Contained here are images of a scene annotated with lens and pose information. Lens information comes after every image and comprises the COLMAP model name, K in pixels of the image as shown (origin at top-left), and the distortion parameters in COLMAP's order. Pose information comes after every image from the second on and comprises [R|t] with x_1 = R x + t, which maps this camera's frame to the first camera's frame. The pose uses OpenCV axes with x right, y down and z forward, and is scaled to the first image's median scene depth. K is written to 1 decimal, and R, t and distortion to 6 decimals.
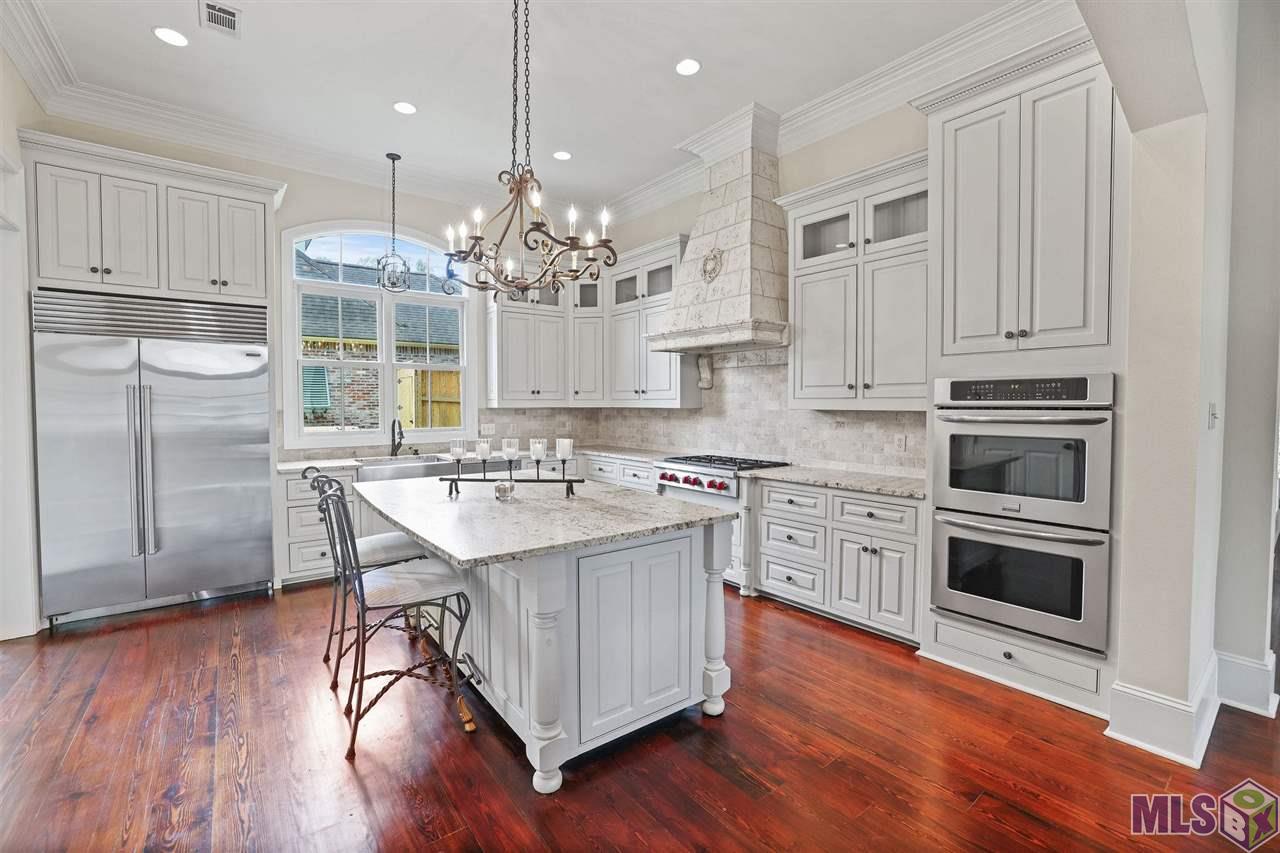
lens RADIAL K [[544.1, 0, 635.4], [0, 544.1, 419.2], [0, 0, 1]] dist [-0.033466, 0.005915]
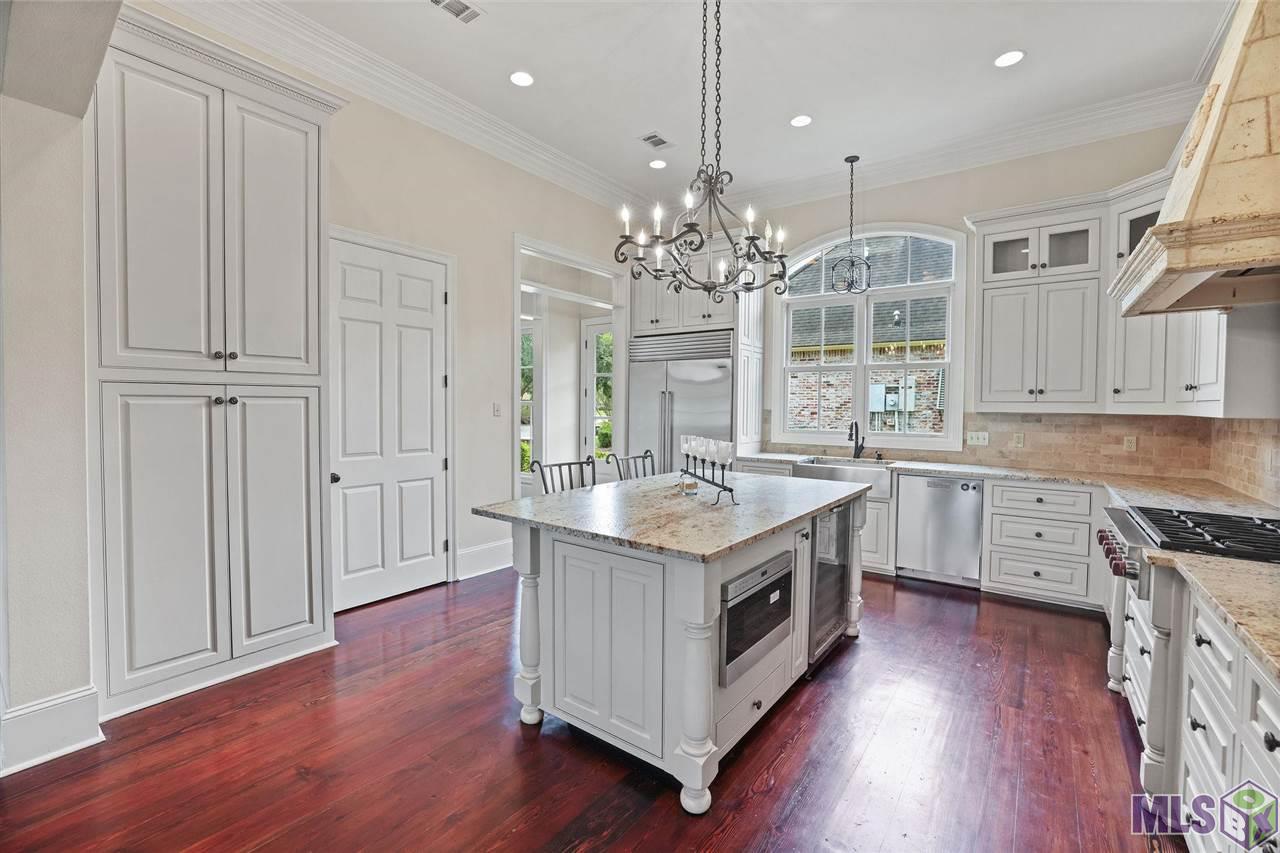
lens RADIAL K [[544.1, 0, 636.9], [0, 544.1, 420.9], [0, 0, 1]] dist [-0.033466, 0.005915]
pose [[0.268299, 0.034304, -0.962725, 0.533332], [-0.037351, 0.998985, 0.025187, -0.013447], [0.962611, 0.029201, 0.269307, 0.445492]]
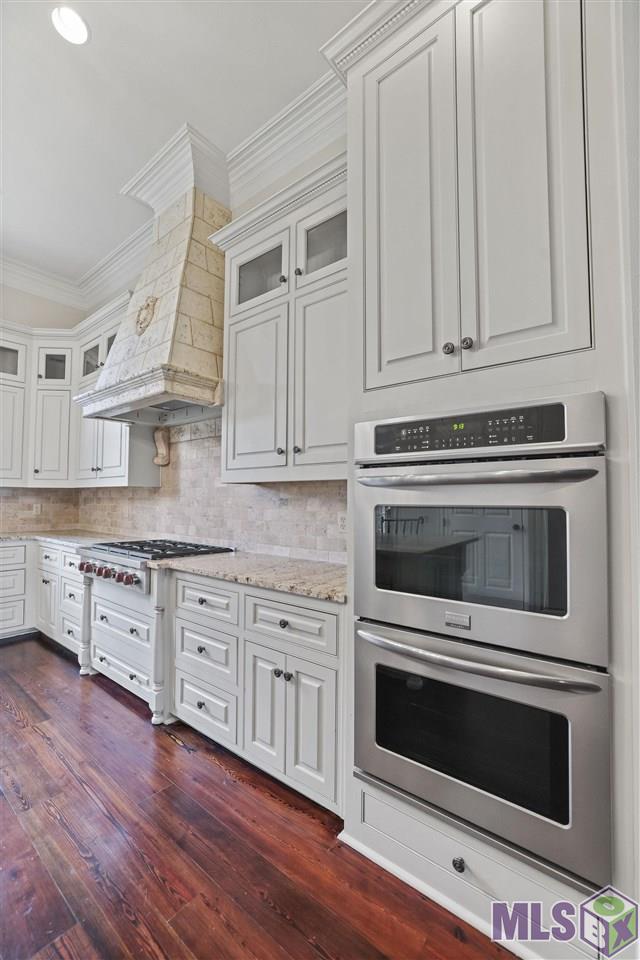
lens RADIAL K [[408.1, 0, 312.7], [0, 408.1, 483.3], [0, 0, 1]] dist [-0.033466, 0.005915]
pose [[0.974120, 0.016796, 0.225405, 0.291938], [-0.000981, 0.997540, -0.070093, 0.026557], [-0.226027, 0.068058, 0.971741, 0.388456]]
